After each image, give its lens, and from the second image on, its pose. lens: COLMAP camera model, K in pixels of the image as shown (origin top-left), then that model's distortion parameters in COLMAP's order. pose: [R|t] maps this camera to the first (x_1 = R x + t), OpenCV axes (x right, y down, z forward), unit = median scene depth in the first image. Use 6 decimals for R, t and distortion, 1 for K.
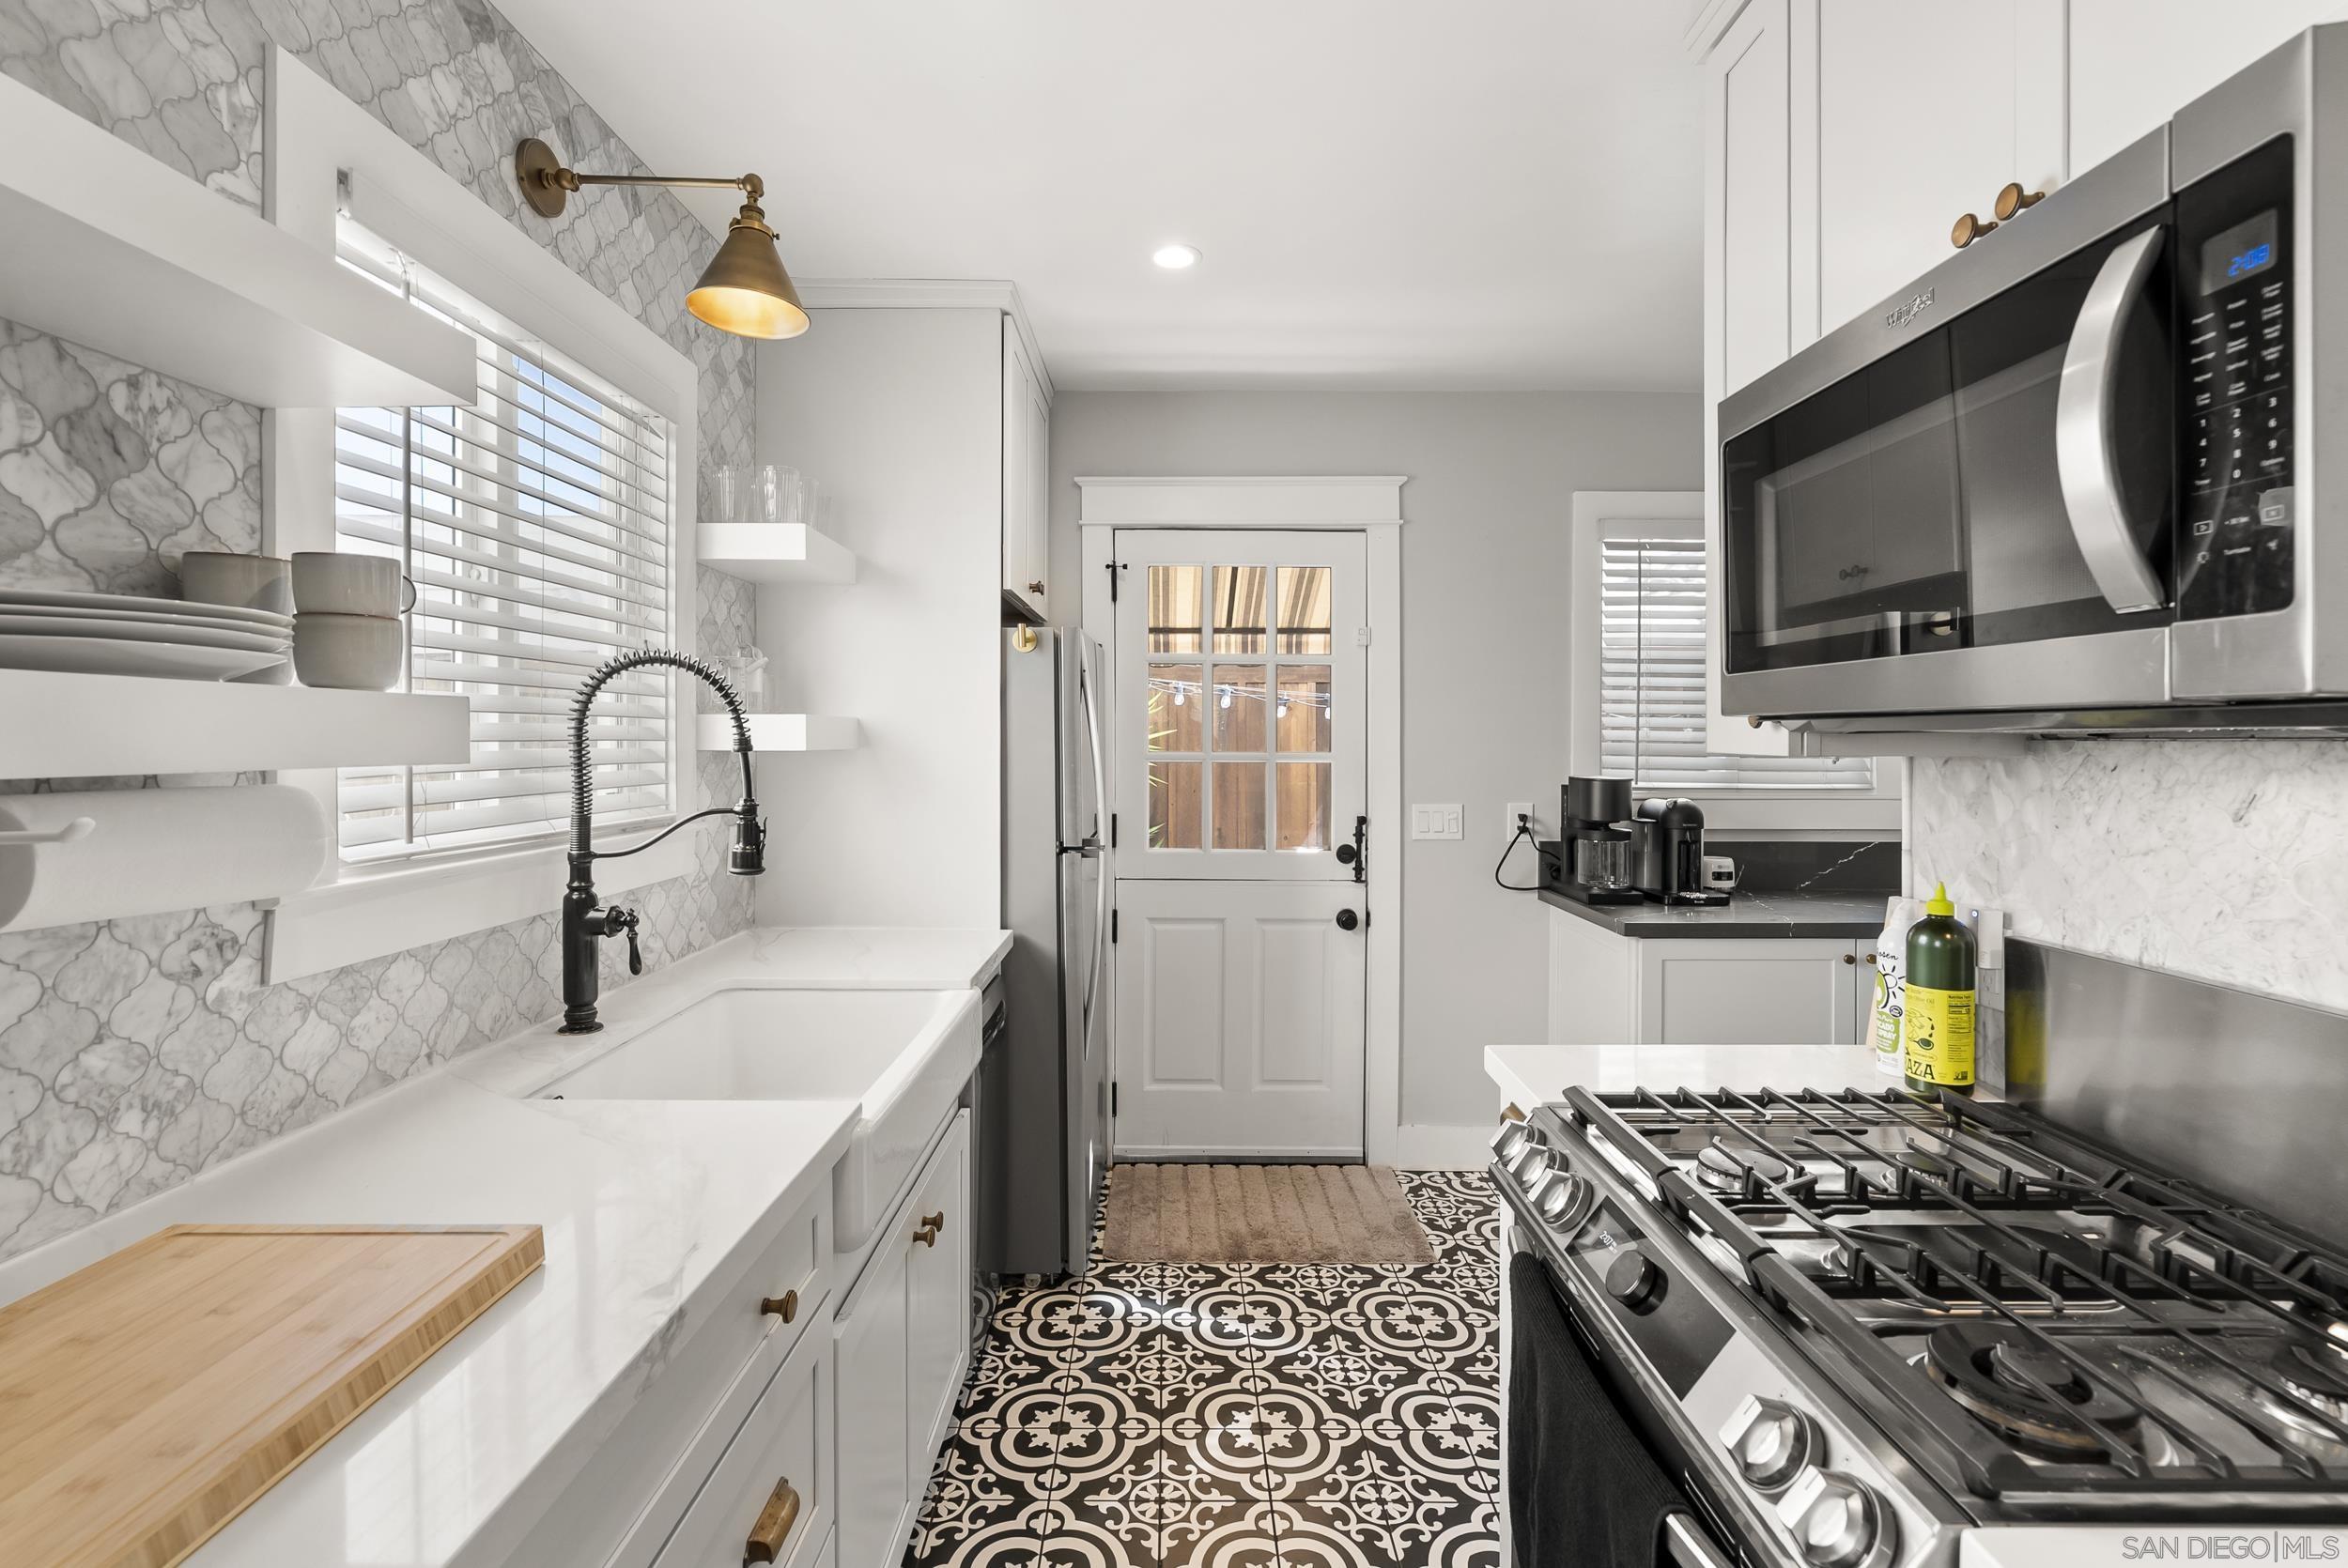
lens RADIAL K [[1072.8, 0, 1192.8], [0, 1072.8, 746.9], [0, 0, 1]] dist [-0.007438, 0.002803]
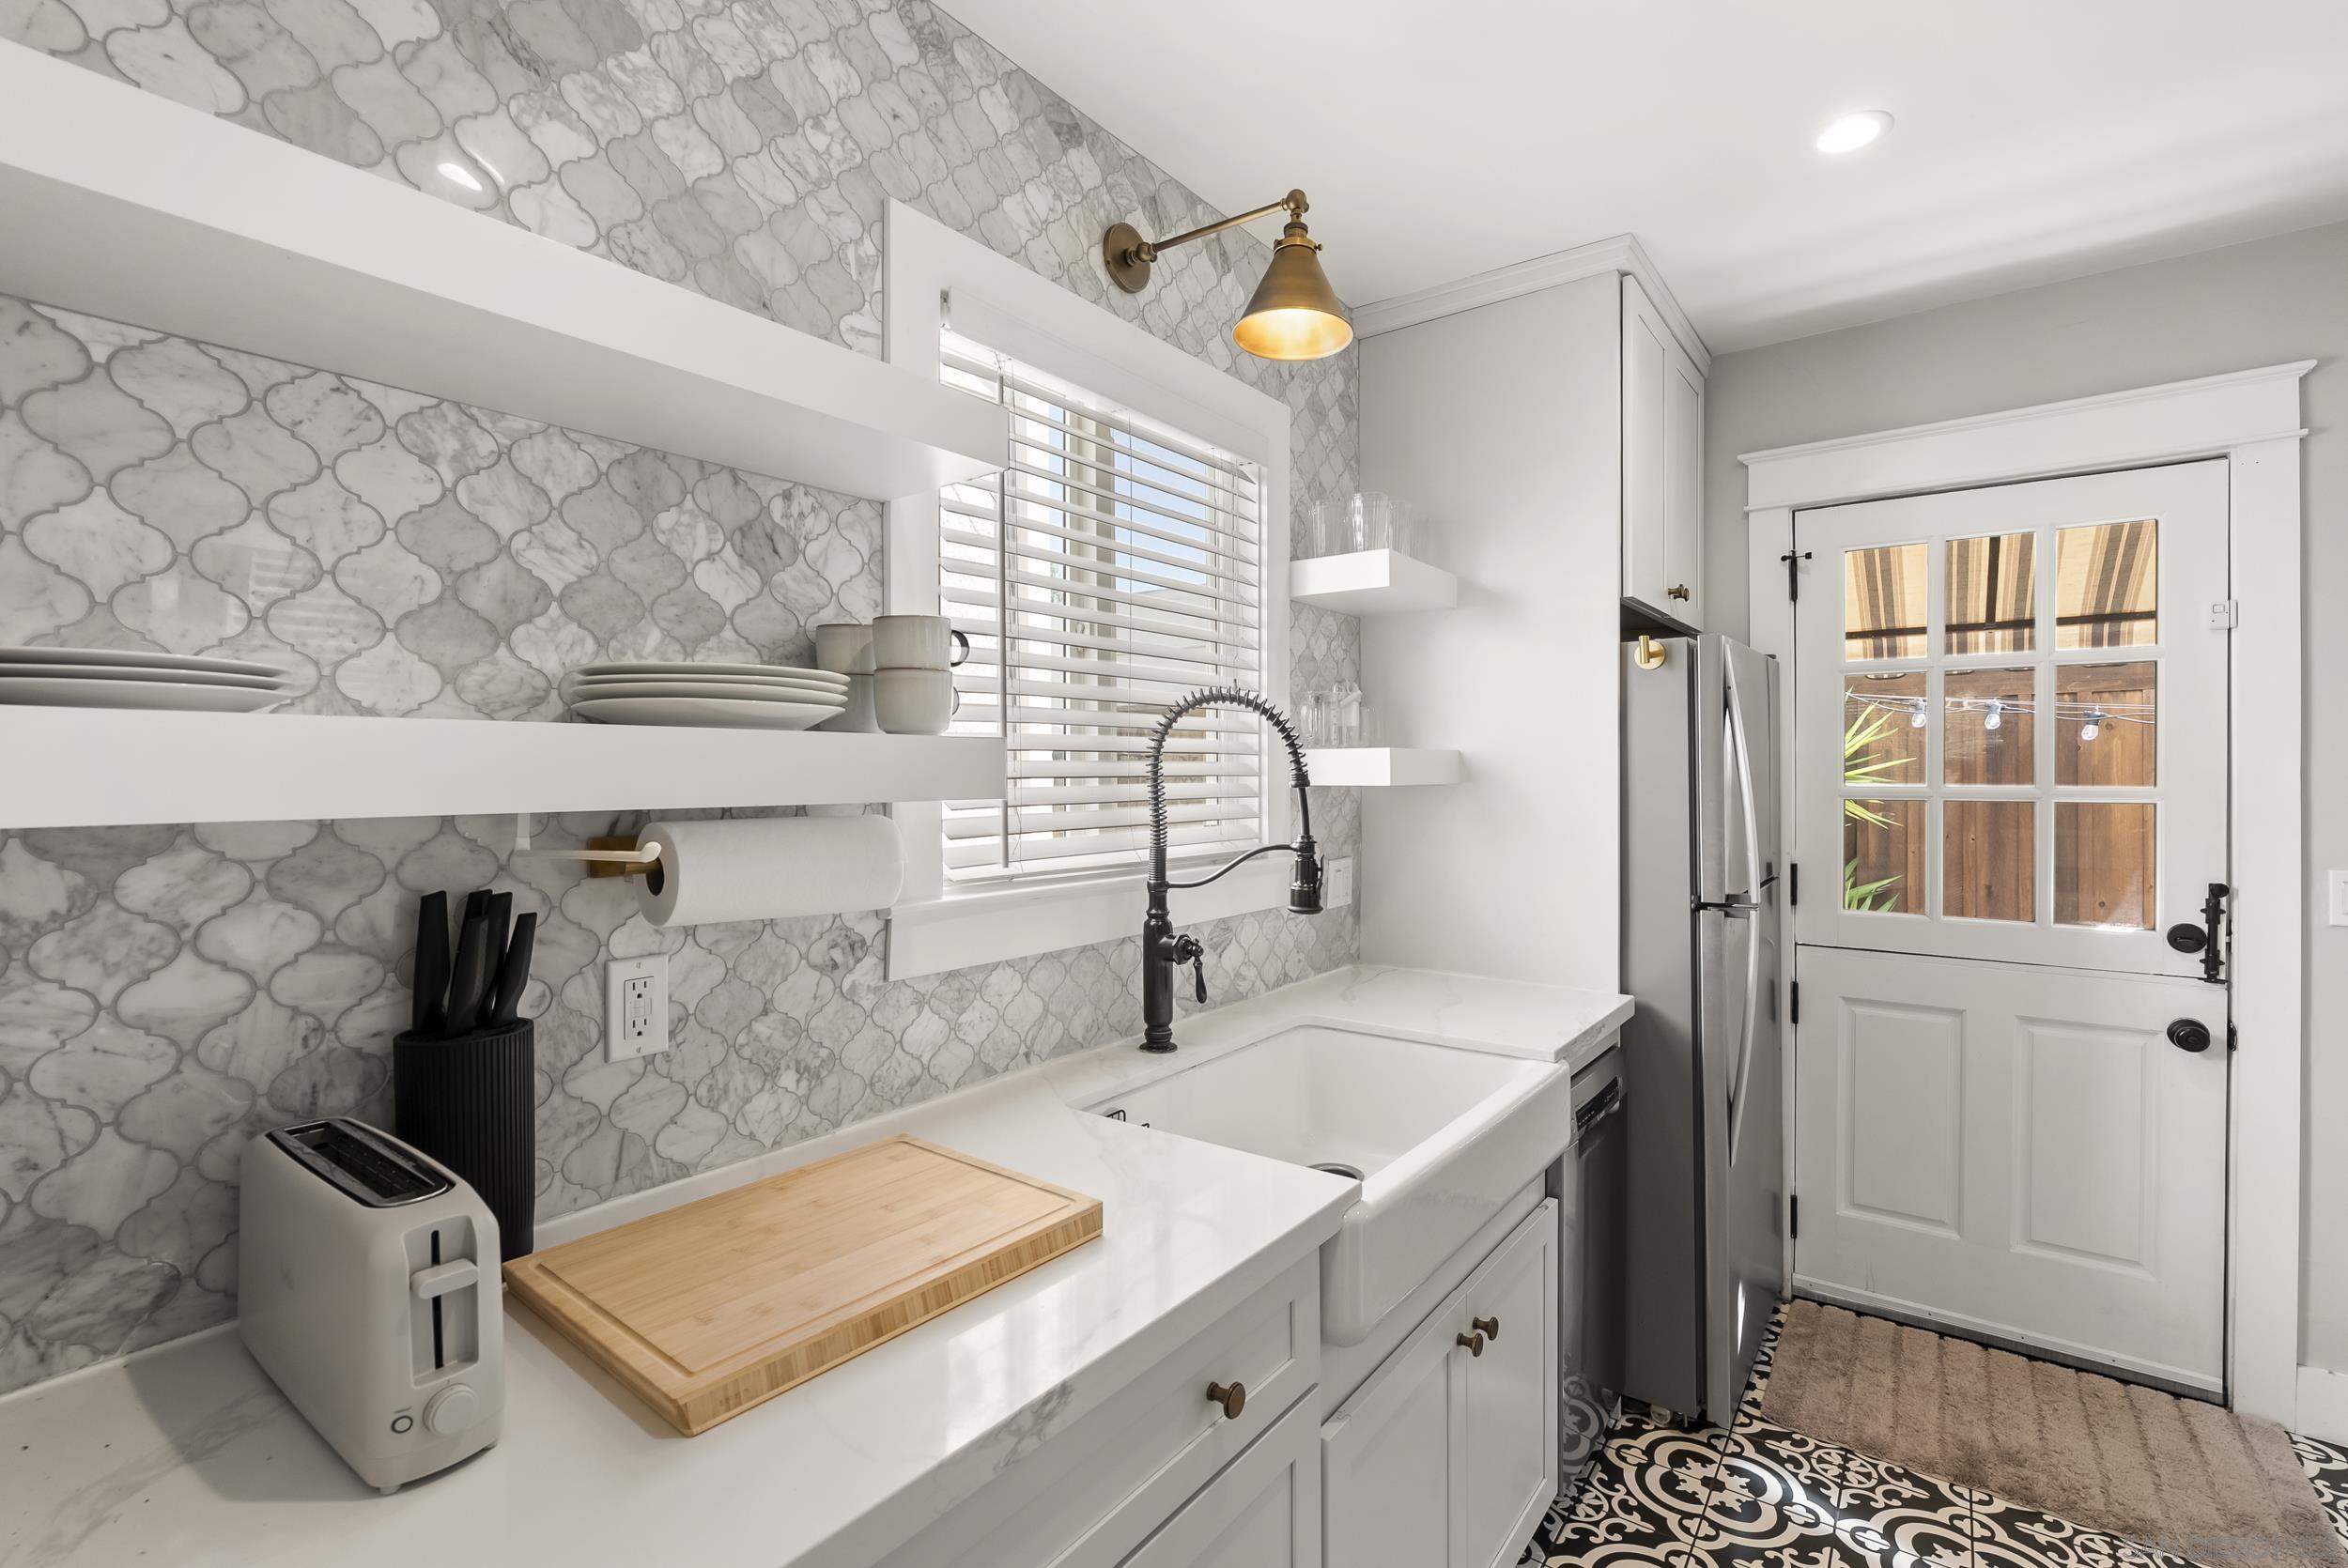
lens RADIAL K [[1072.8, 0, 1185.7], [0, 1072.8, 781.8], [0, 0, 1]] dist [-0.007438, 0.002803]
pose [[0.798503, -0.000515, -0.601991, 0.091062], [0.001729, 0.999997, 0.001439, -0.002092], [0.601989, -0.002190, 0.798502, 0.166329]]
